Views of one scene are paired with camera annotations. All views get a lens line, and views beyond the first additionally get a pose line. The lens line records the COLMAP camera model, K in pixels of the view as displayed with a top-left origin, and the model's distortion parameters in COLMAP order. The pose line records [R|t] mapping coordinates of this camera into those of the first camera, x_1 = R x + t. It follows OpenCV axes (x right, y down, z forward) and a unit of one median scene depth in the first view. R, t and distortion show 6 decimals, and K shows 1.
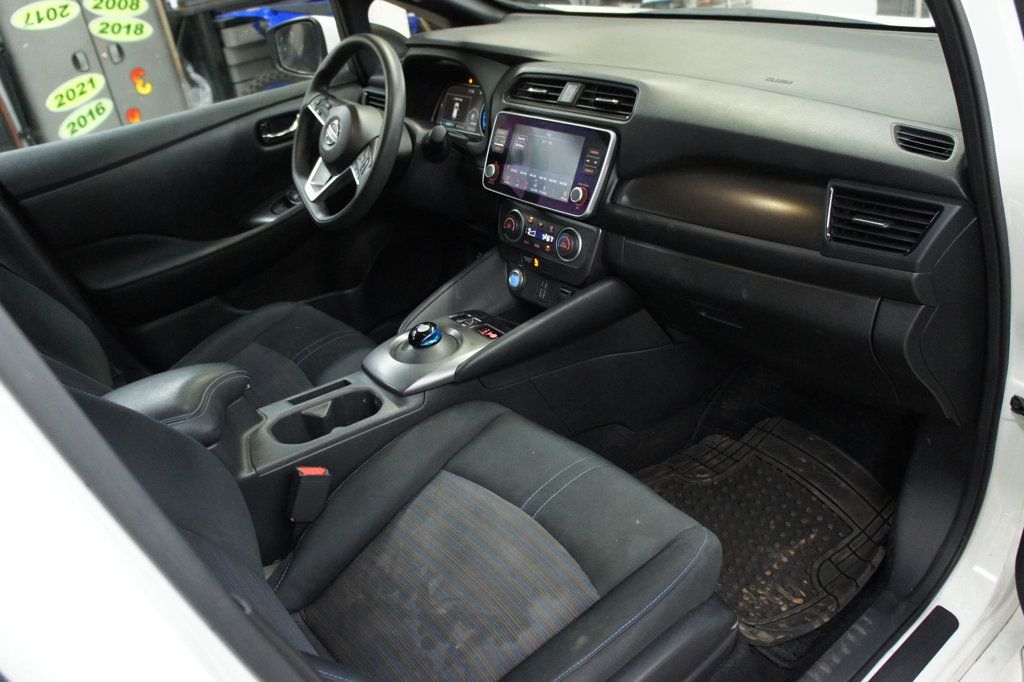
lens RADIAL K [[800.5, 0, 512.0], [0, 800.5, 341.0], [0, 0, 1]] dist [-0.173631, 0.118653]
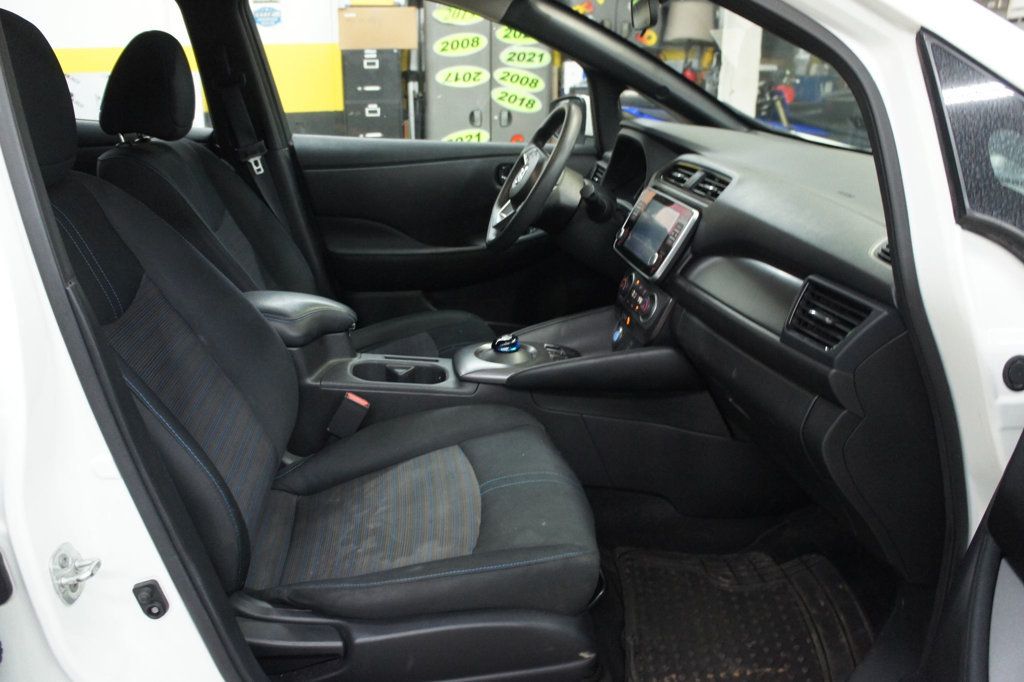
lens RADIAL K [[810.2, 0, 512.0], [0, 810.2, 341.0], [0, 0, 1]] dist [-0.186613, 0.143901]
pose [[0.847034, 0.297695, -0.440353, 0.390172], [-0.363401, 0.928921, -0.071029, 0.064504], [0.387908, 0.220189, 0.895011, -0.049320]]
